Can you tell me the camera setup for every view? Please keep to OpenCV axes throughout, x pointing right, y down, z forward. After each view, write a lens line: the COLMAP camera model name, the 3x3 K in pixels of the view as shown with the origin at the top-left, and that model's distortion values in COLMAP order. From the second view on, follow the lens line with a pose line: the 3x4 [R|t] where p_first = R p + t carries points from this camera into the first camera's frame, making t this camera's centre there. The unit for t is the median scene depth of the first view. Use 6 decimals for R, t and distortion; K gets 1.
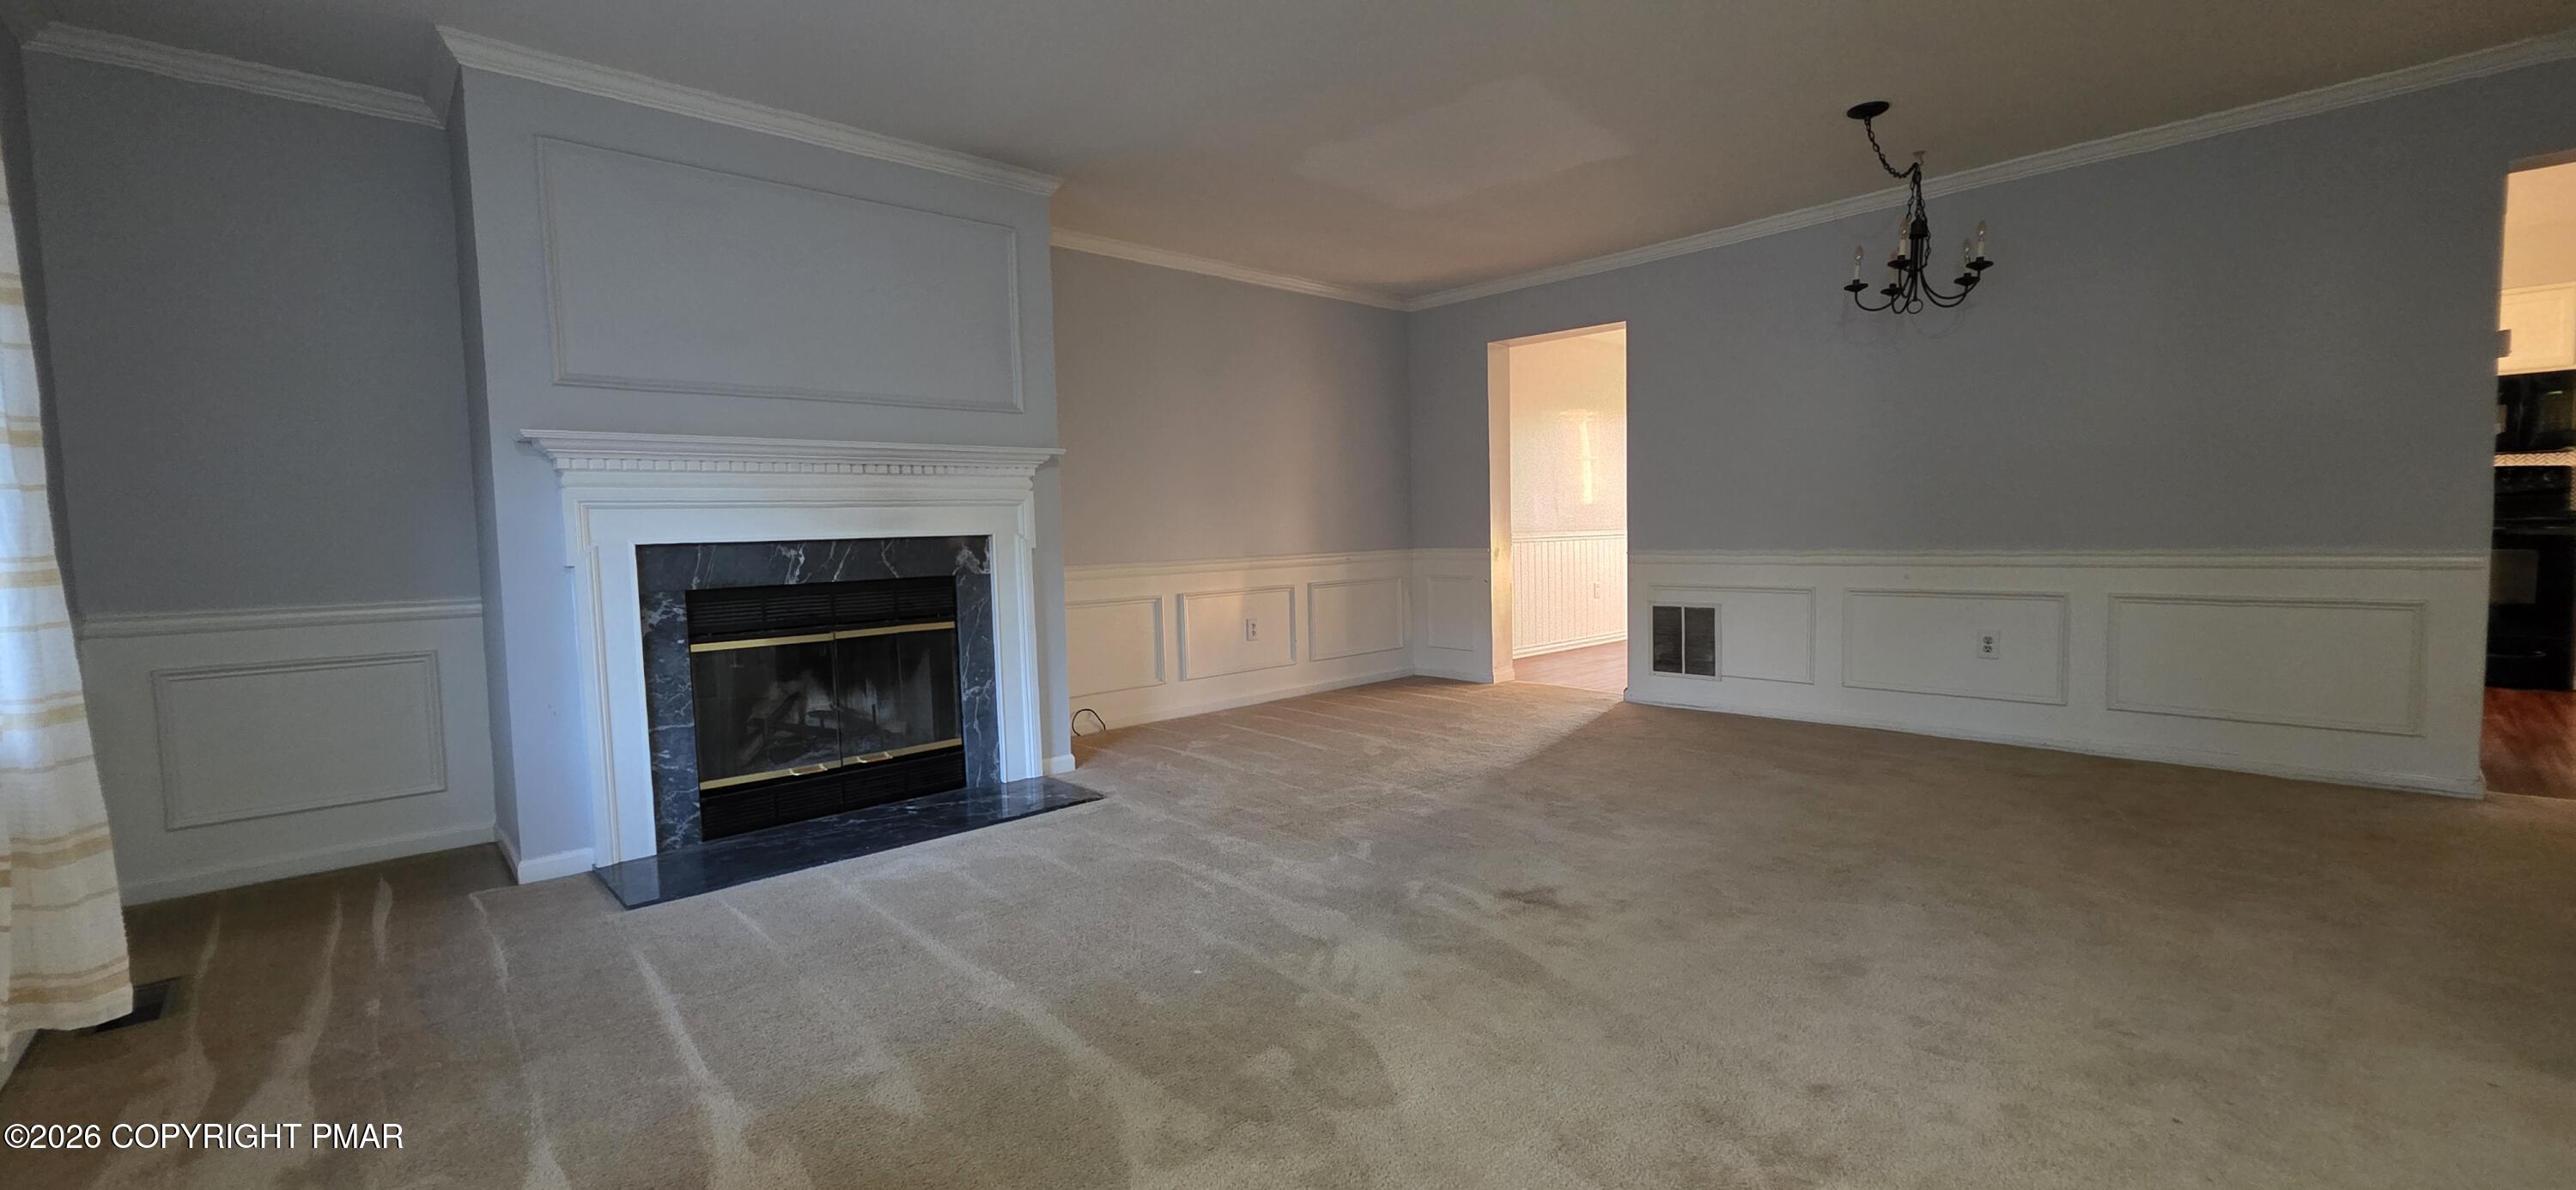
lens RADIAL K [[1016.4, 0, 1291.2], [0, 1016.4, 599.0], [0, 0, 1]] dist [-0.000700, -0.001313]
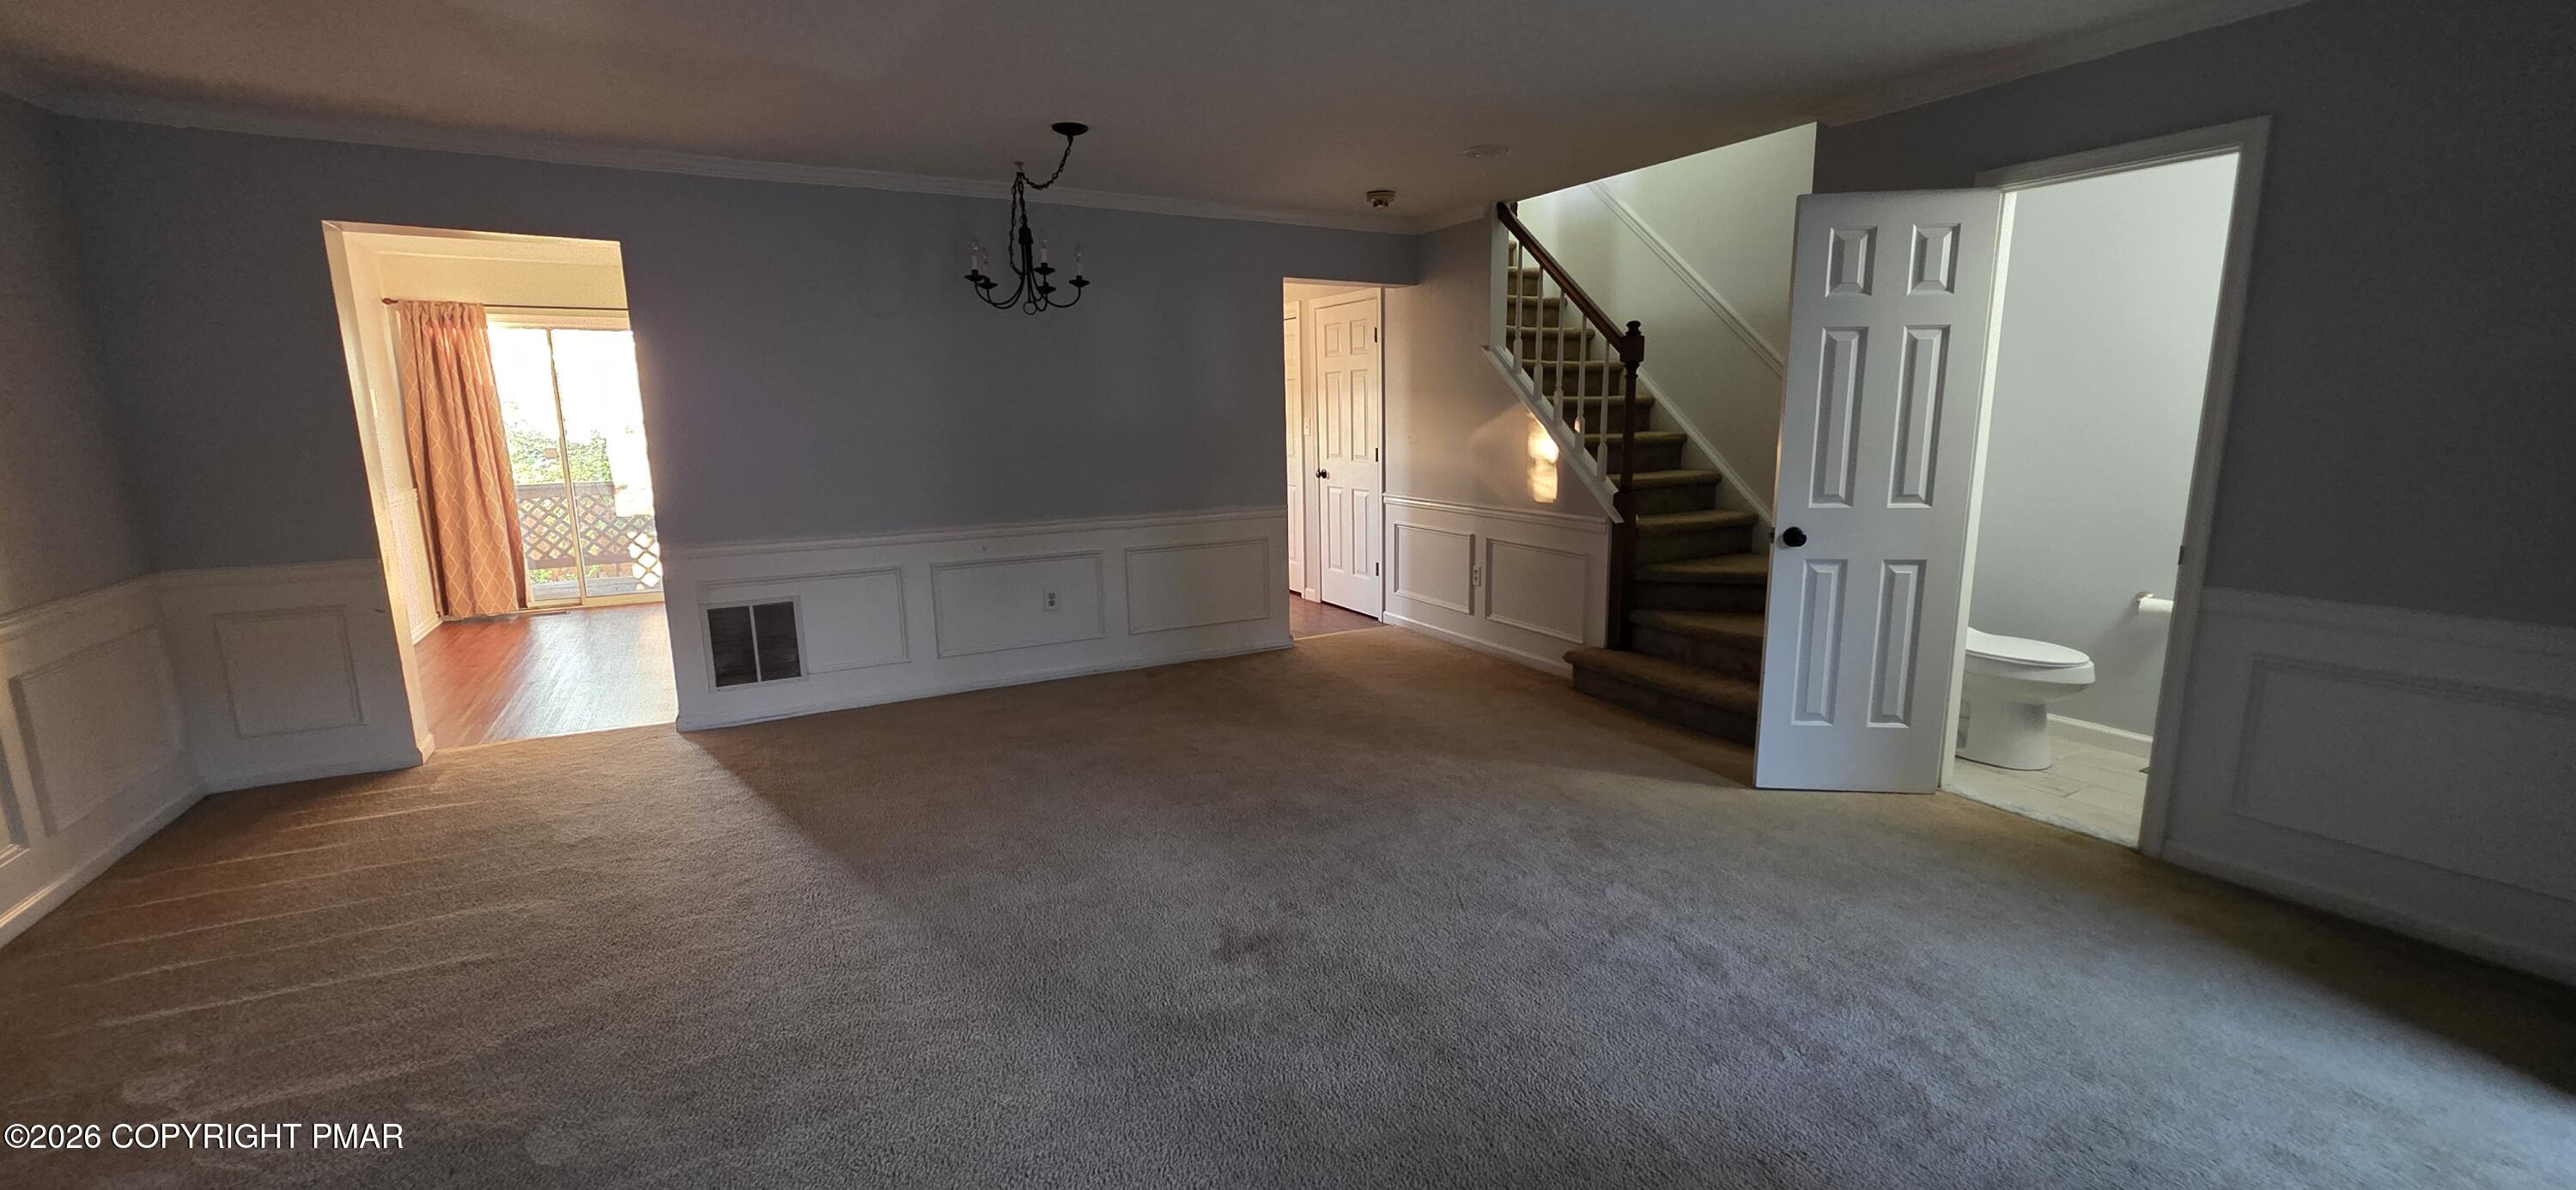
lens RADIAL K [[1016.4, 0, 1289.8], [0, 1016.4, 588.9], [0, 0, 1]] dist [-0.000700, -0.001313]
pose [[0.247629, -0.143200, 0.958214, -0.448548], [0.075781, 0.988850, 0.128194, -0.114757], [-0.965887, 0.040870, 0.255720, 0.499260]]
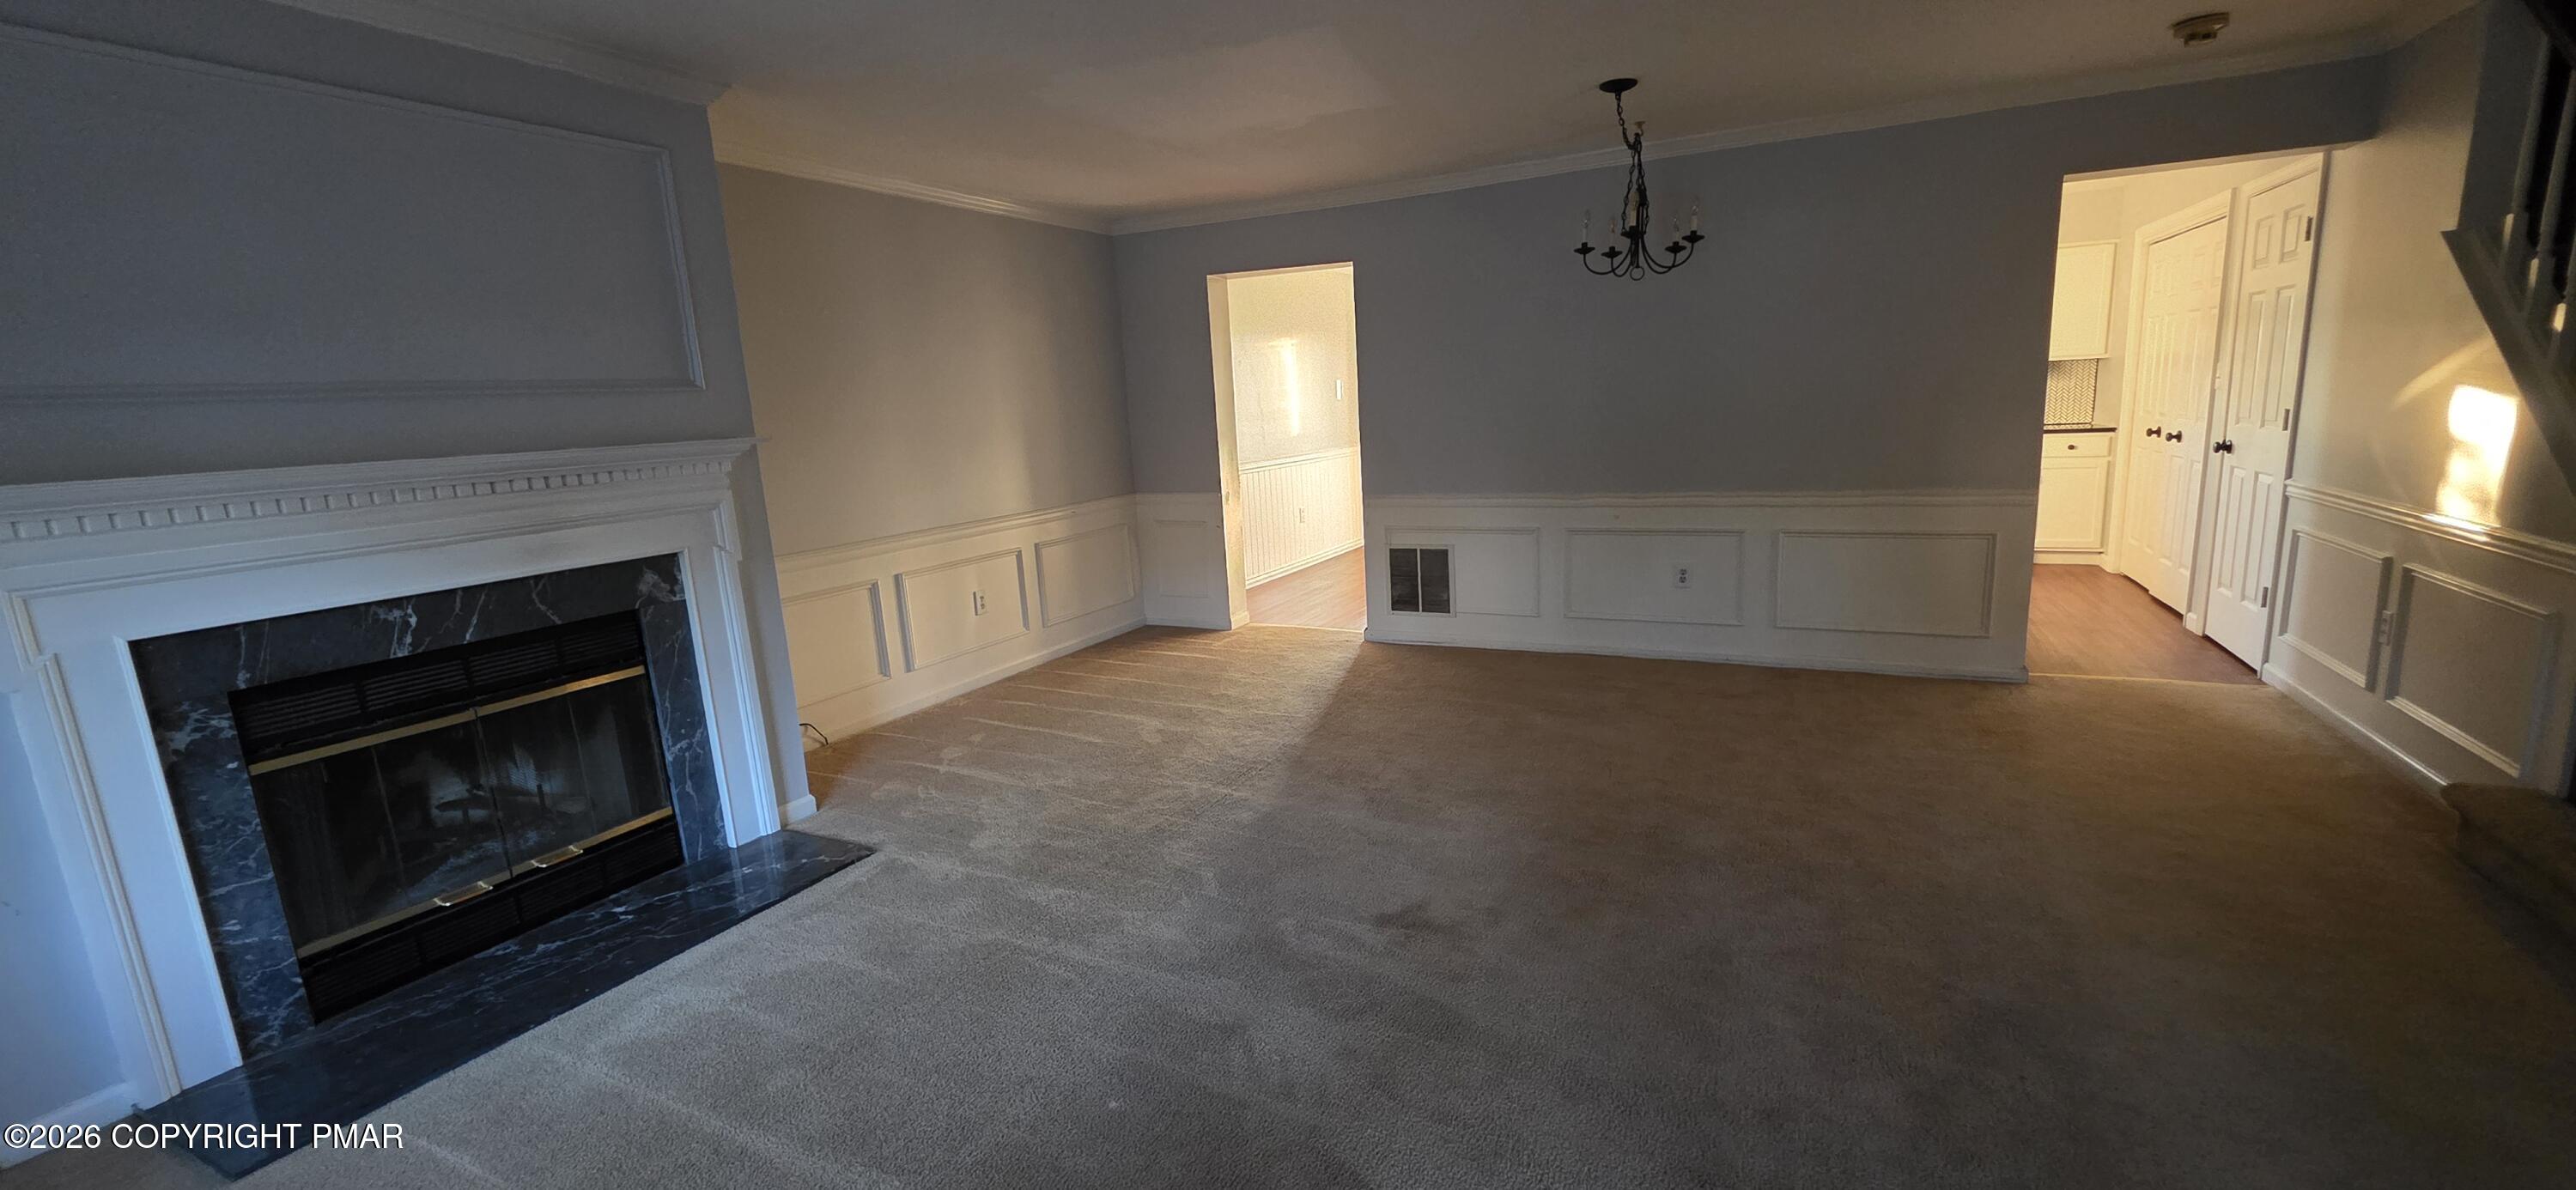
lens RADIAL K [[1016.4, 0, 1290.5], [0, 1016.4, 599.8], [0, 0, 1]] dist [-0.000700, -0.001313]
pose [[0.938833, -0.088405, 0.332833, -0.123115], [0.051504, 0.991663, 0.118121, -0.099663], [-0.340501, -0.093754, 0.935558, 0.100741]]
